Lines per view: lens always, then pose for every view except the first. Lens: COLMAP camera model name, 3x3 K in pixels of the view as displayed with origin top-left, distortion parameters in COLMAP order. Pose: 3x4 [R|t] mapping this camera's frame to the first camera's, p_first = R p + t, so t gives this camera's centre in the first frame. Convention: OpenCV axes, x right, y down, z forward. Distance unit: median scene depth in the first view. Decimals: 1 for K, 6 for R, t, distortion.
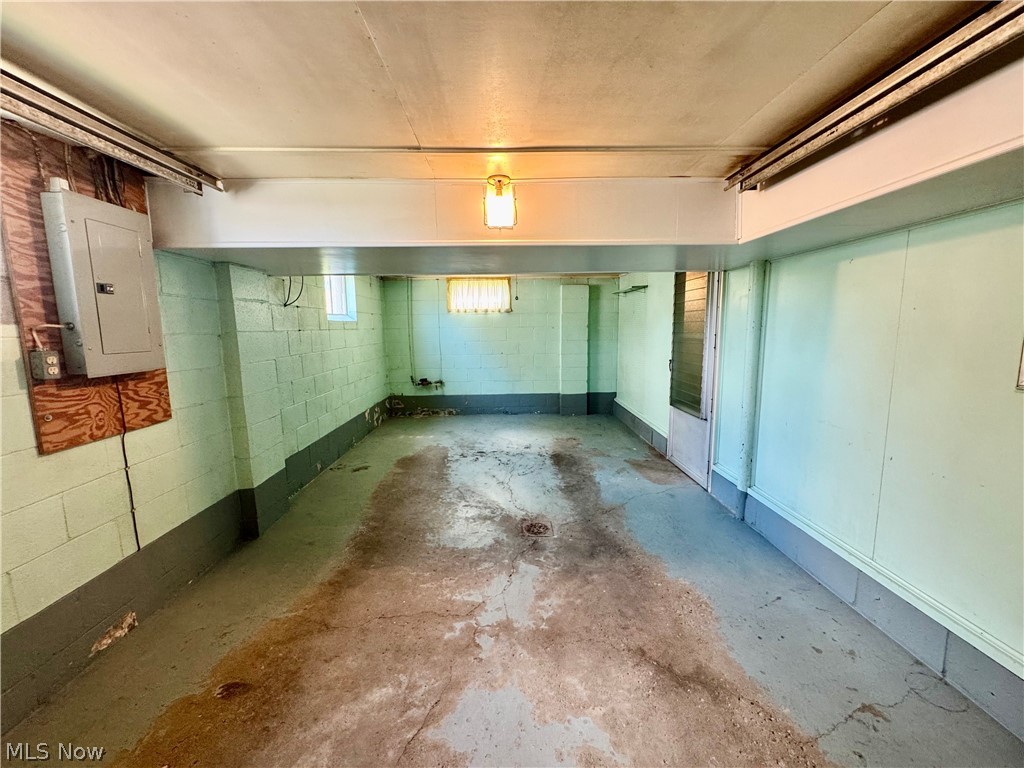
lens RADIAL K [[411.7, 0, 513.0], [0, 411.7, 384.7], [0, 0, 1]] dist [-0.000358, 0.000721]
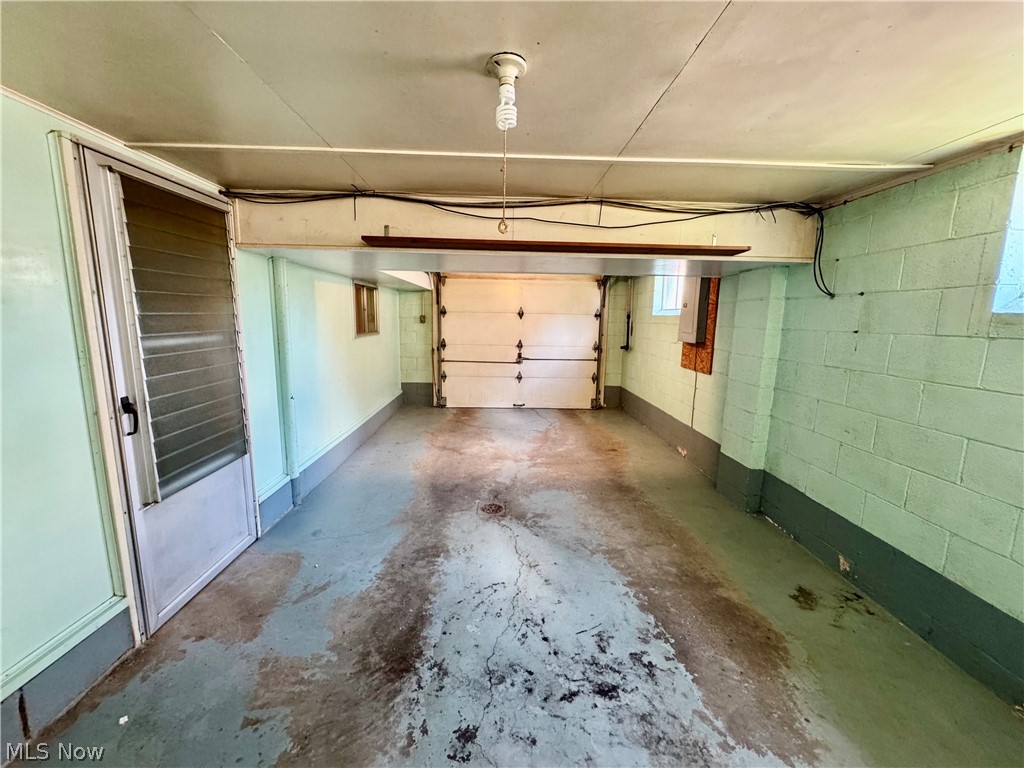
lens RADIAL K [[411.7, 0, 512.6], [0, 411.7, 378.5], [0, 0, 1]] dist [-0.000358, 0.000721]
pose [[-0.999977, -0.006667, 0.000974, 0.004900], [-0.006101, 0.957342, 0.288894, -0.288135], [-0.002859, 0.288881, -0.957361, 1.926667]]
